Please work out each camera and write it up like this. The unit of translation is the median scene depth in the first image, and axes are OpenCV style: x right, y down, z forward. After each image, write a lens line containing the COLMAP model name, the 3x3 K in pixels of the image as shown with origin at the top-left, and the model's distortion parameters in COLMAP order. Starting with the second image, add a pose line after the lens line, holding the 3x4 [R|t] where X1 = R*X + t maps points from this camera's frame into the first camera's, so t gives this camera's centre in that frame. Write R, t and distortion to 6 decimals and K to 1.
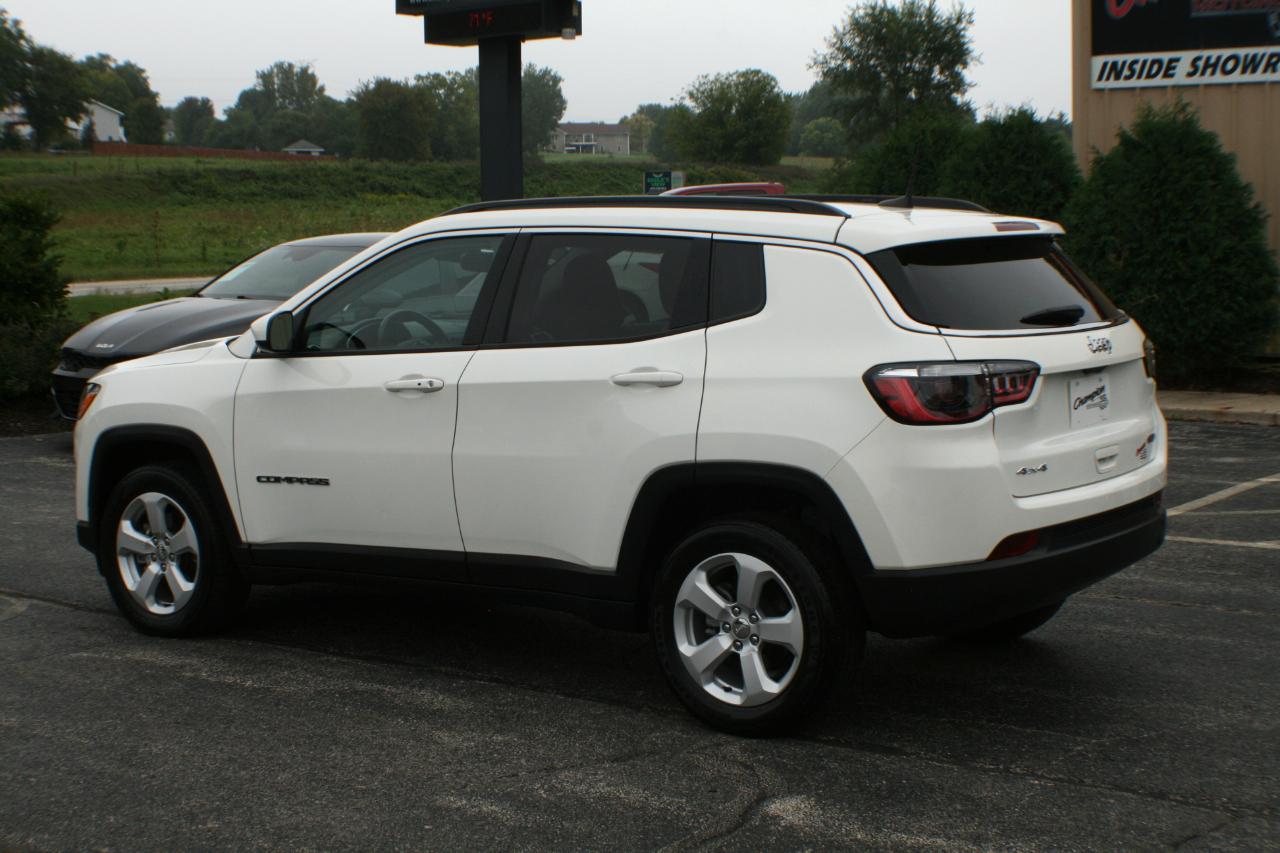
lens RADIAL K [[2041.6, 0, 640.9], [0, 2041.6, 477.1], [0, 0, 1]] dist [-0.145788, 0.021481]
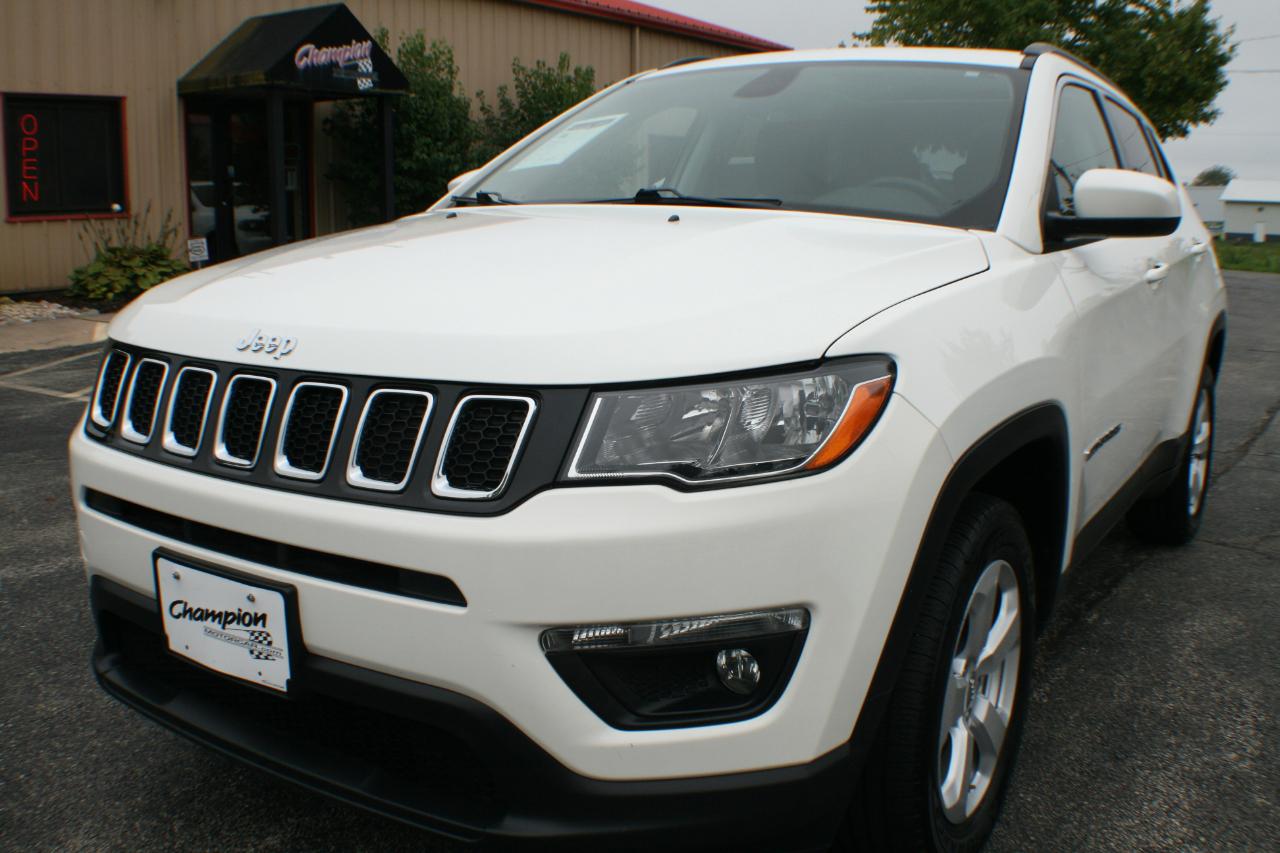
lens RADIAL K [[1212.6, 0, 639.4], [0, 1212.6, 458.5], [0, 0, 1]] dist [-0.213906, 0.091740]
pose [[-0.041490, -0.190219, 0.980865, -0.456544], [0.119974, 0.973658, 0.193896, -0.070821], [-0.991910, 0.125723, -0.017576, 0.999982]]
